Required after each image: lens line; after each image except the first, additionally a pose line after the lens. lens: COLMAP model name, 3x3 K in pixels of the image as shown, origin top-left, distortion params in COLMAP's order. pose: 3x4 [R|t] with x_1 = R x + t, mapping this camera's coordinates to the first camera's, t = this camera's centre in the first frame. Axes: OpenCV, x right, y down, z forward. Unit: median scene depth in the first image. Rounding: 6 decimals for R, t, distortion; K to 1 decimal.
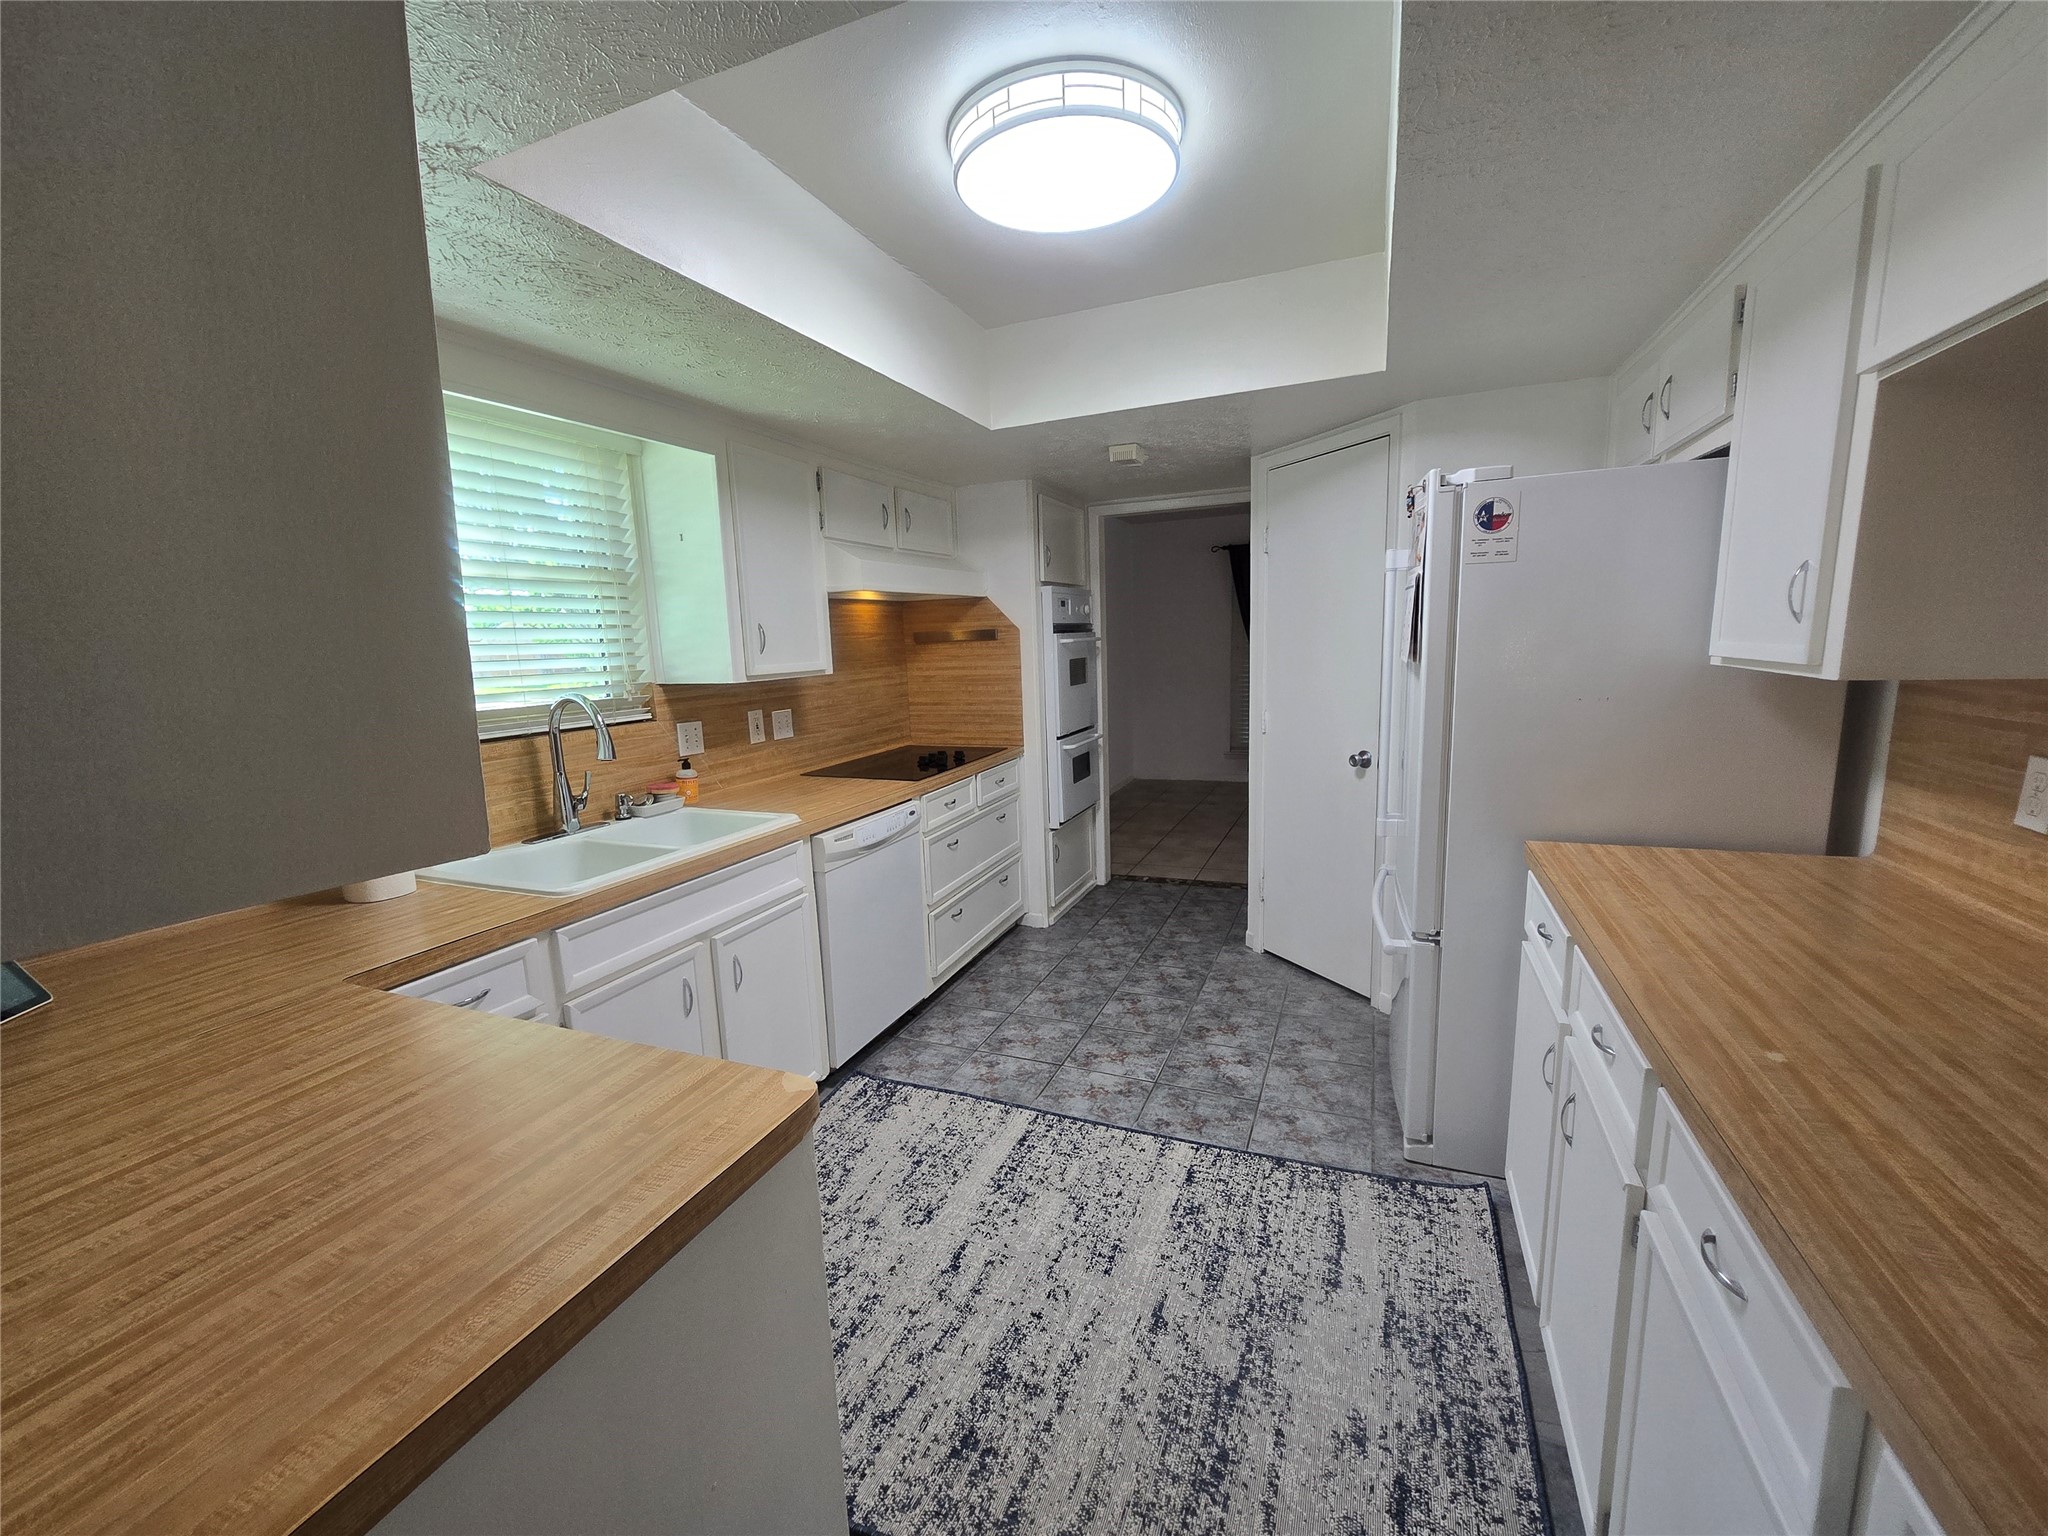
lens RADIAL K [[844.2, 0, 1008.4], [0, 844.2, 783.1], [0, 0, 1]] dist [-0.002158, 0.000053]
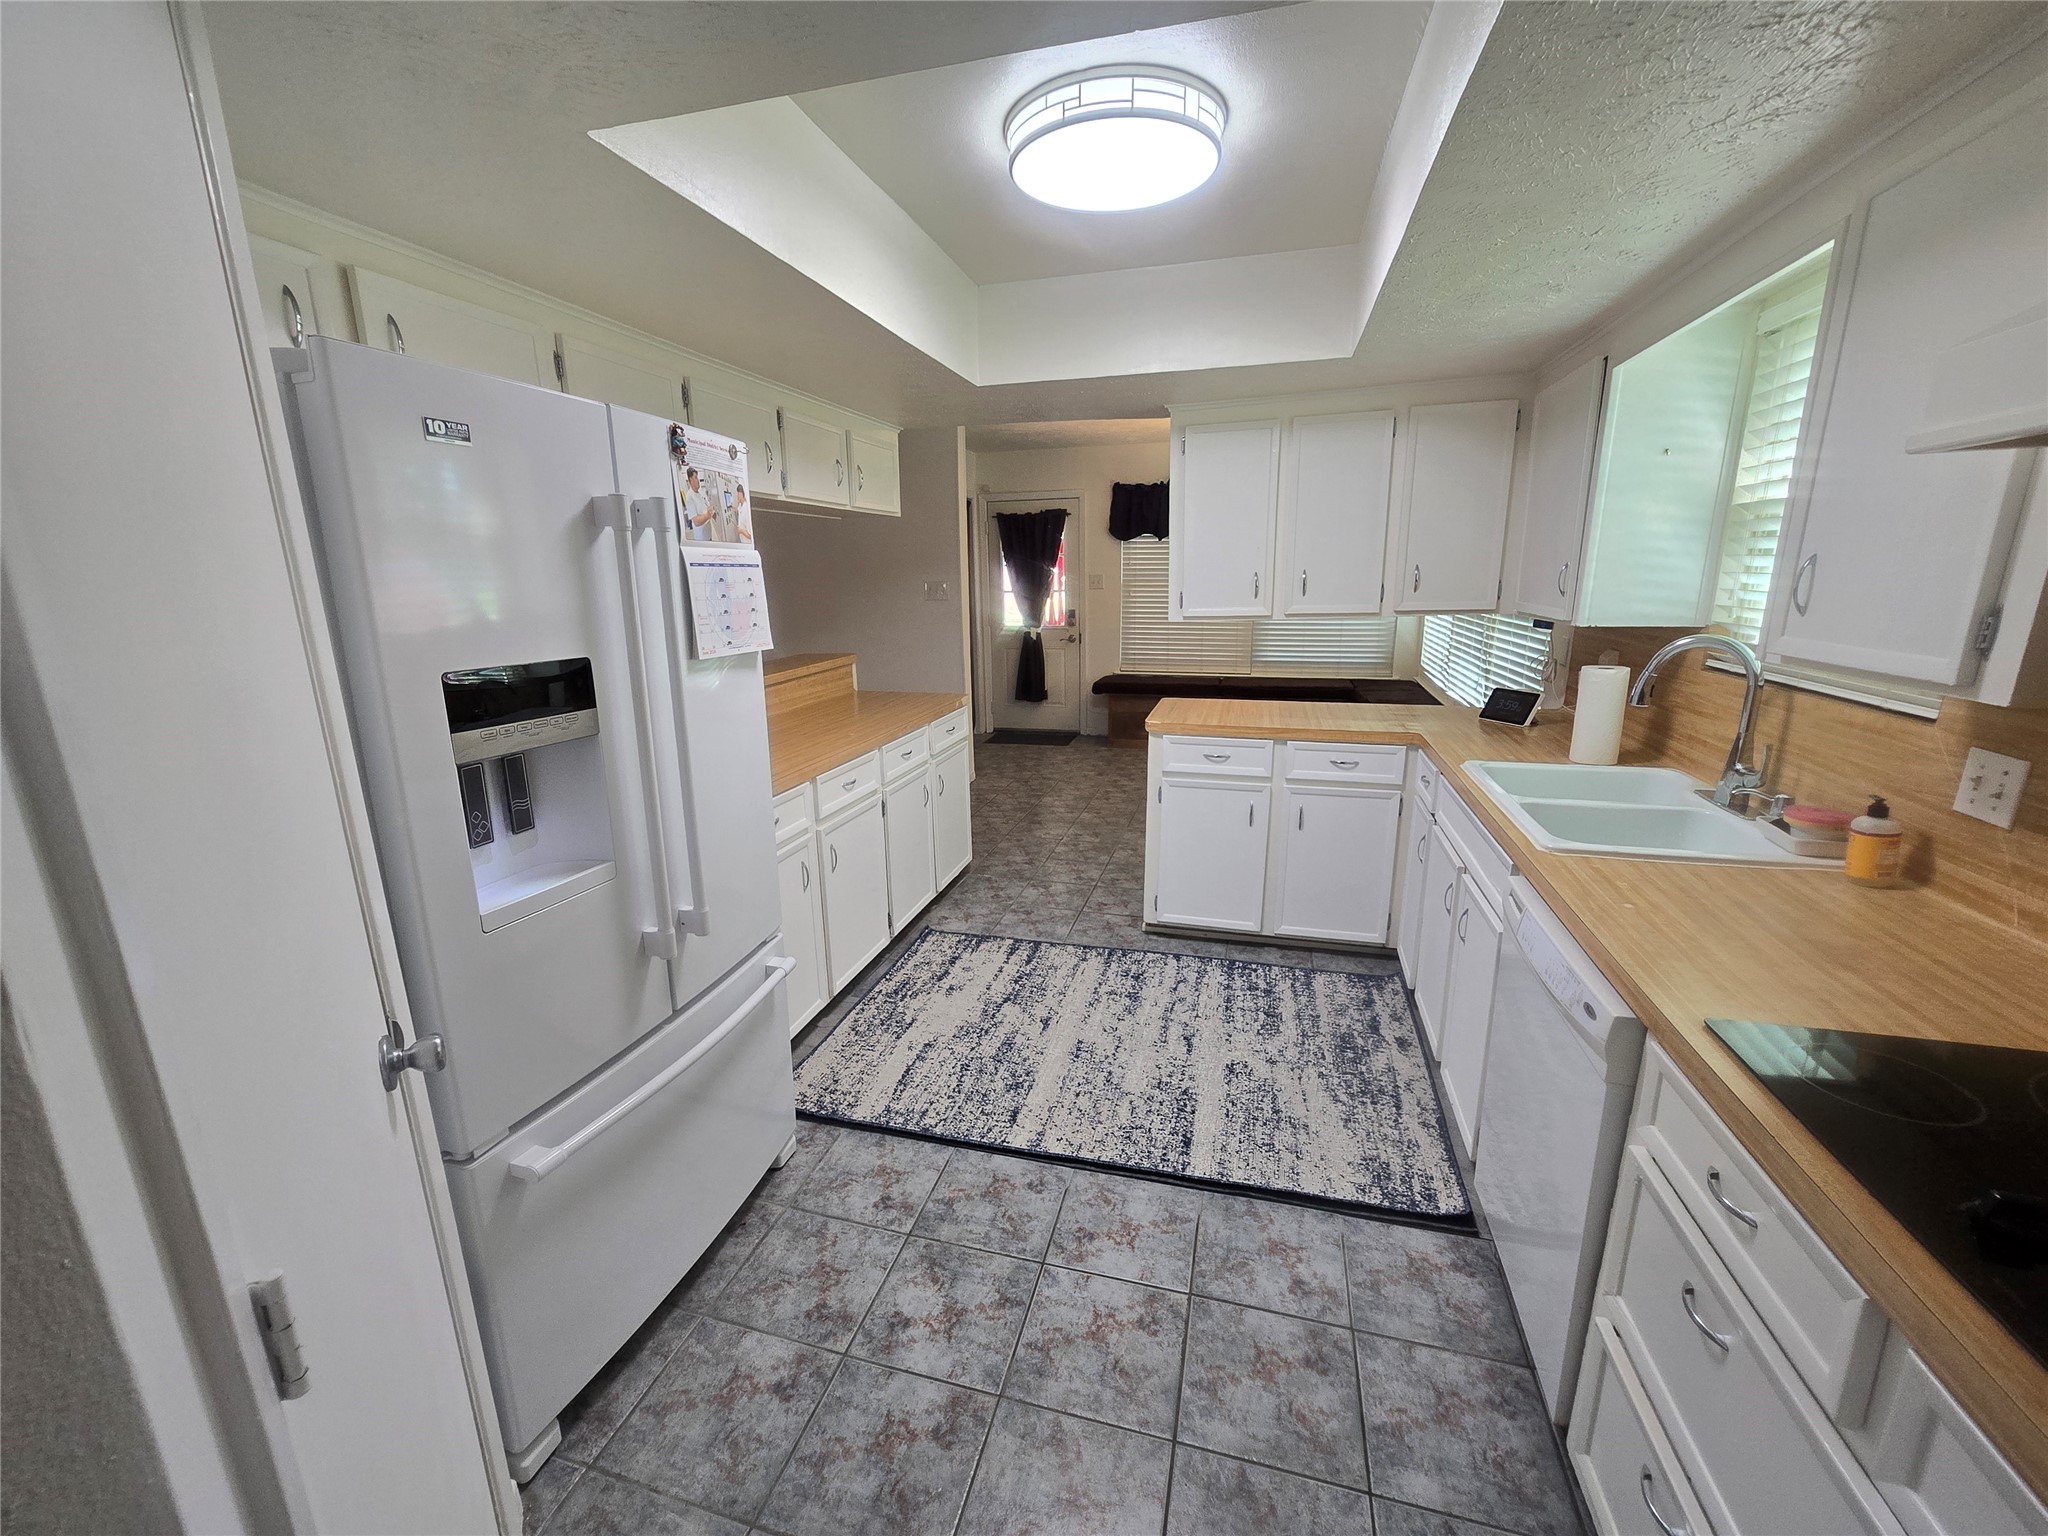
lens RADIAL K [[844.2, 0, 1008.4], [0, 844.2, 783.1], [0, 0, 1]] dist [-0.002158, 0.000053]
pose [[-0.992068, 0.076751, -0.099548, 0.232199], [0.029593, 0.912296, 0.408461, -0.275105], [0.122167, 0.402276, -0.907331, 1.409114]]
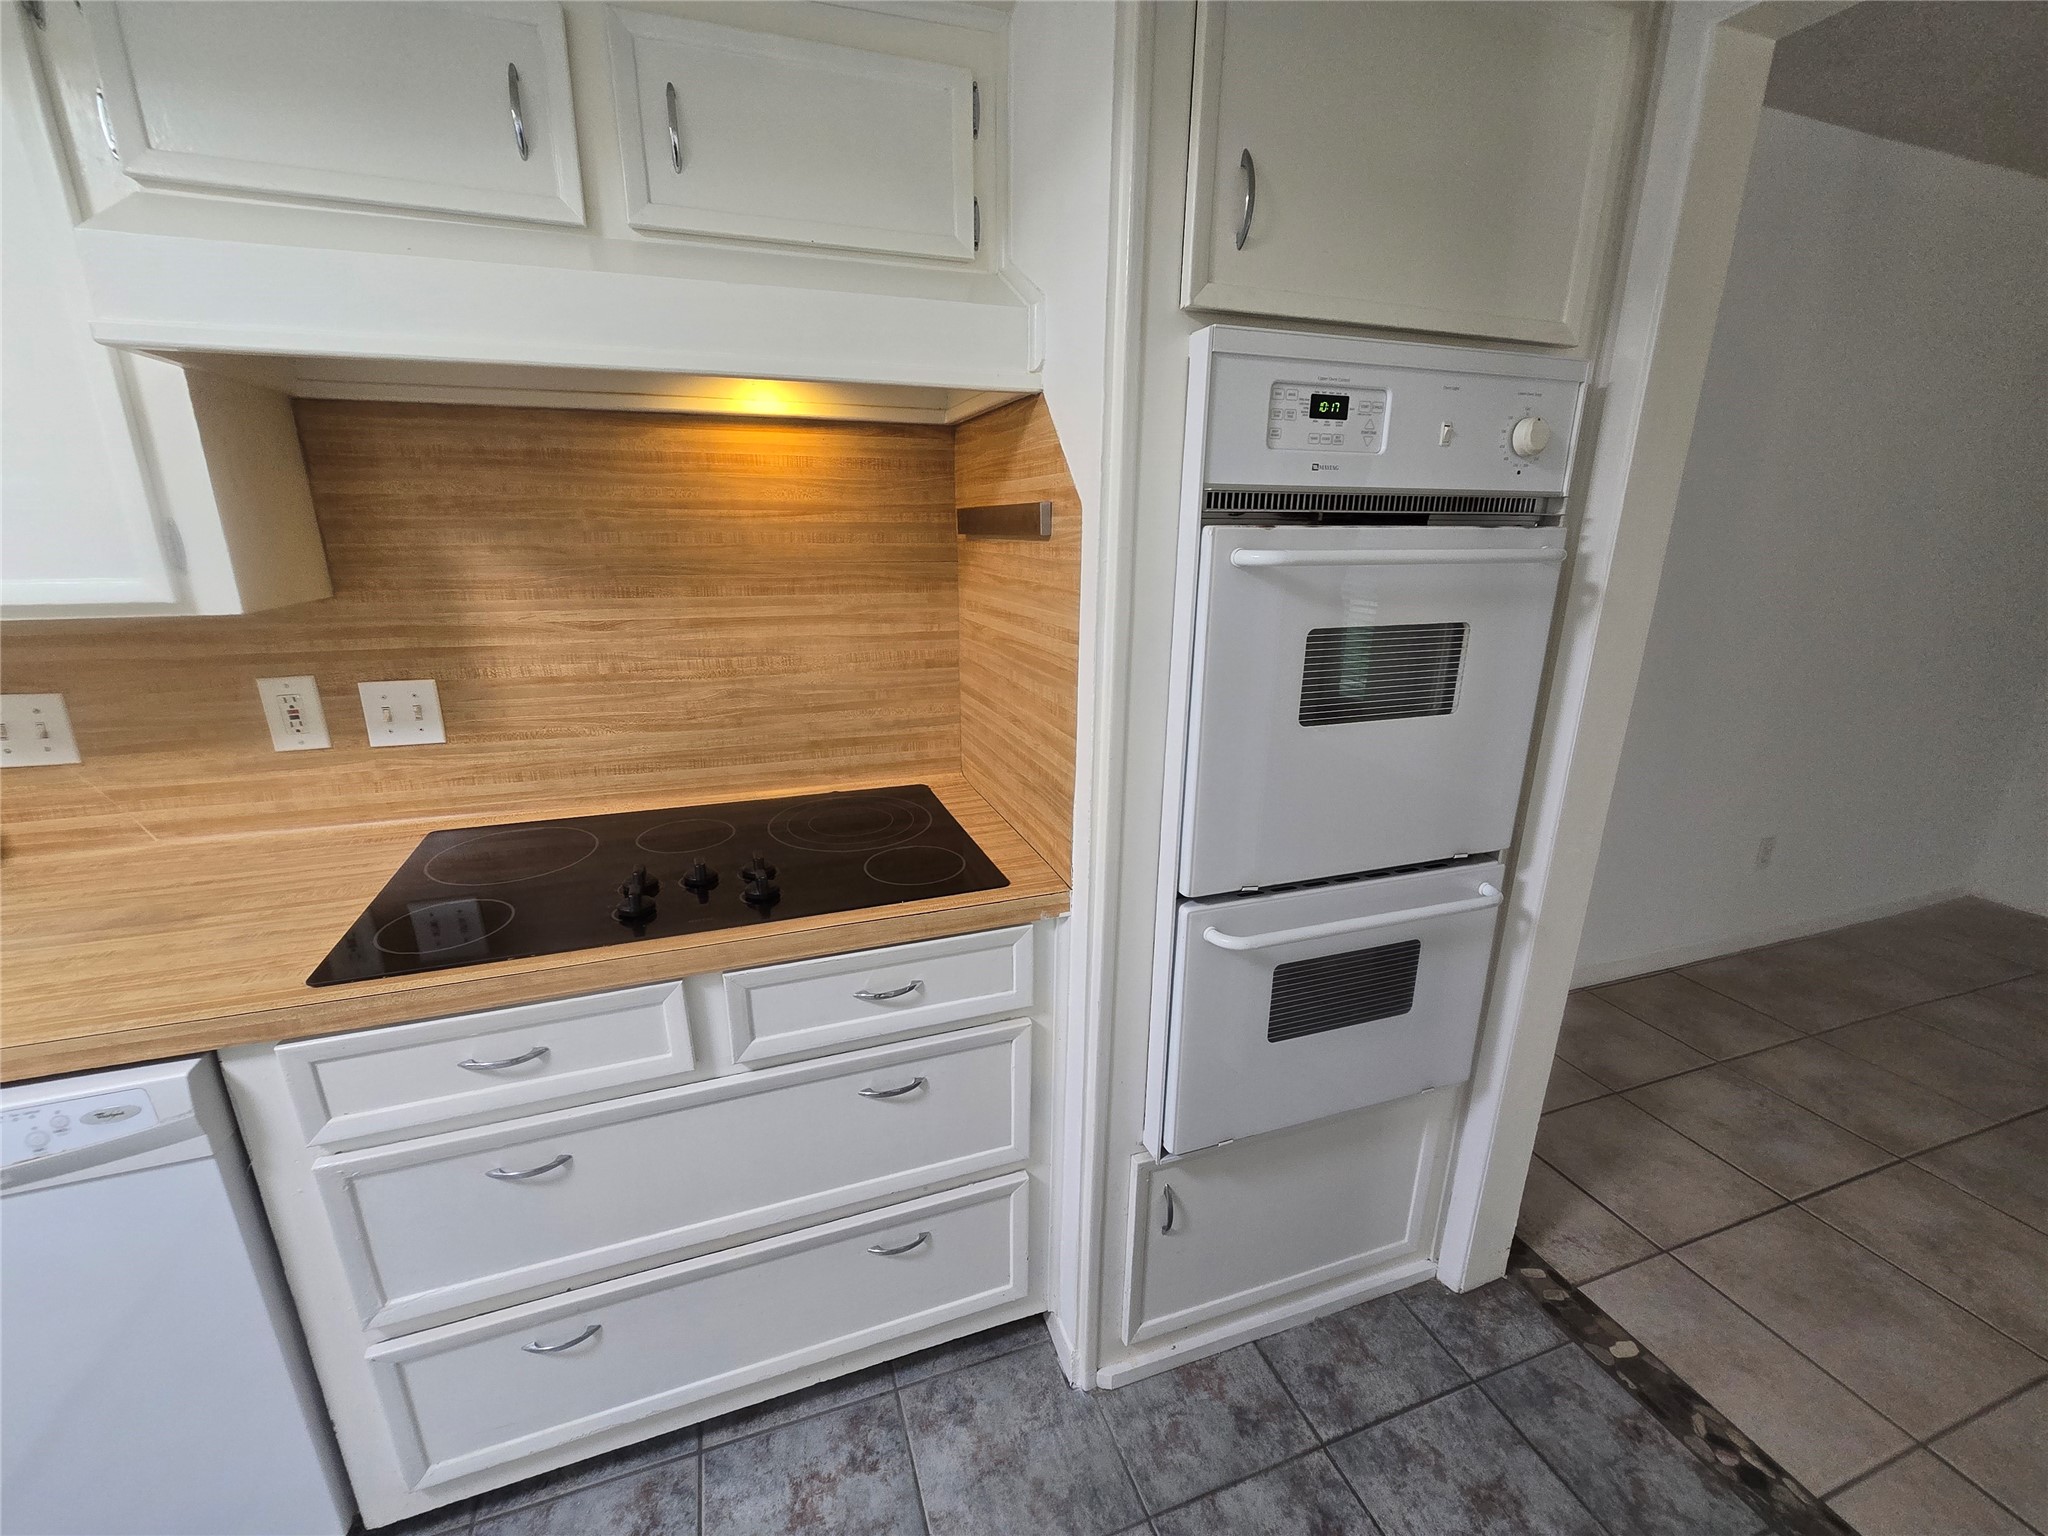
lens RADIAL K [[844.2, 0, 1008.4], [0, 844.2, 783.1], [0, 0, 1]] dist [-0.002158, 0.000053]
pose [[0.672657, 0.254565, -0.694787, 0.304145], [-0.157203, 0.966688, 0.201991, -0.205048], [0.723063, -0.026648, 0.690268, 1.105205]]
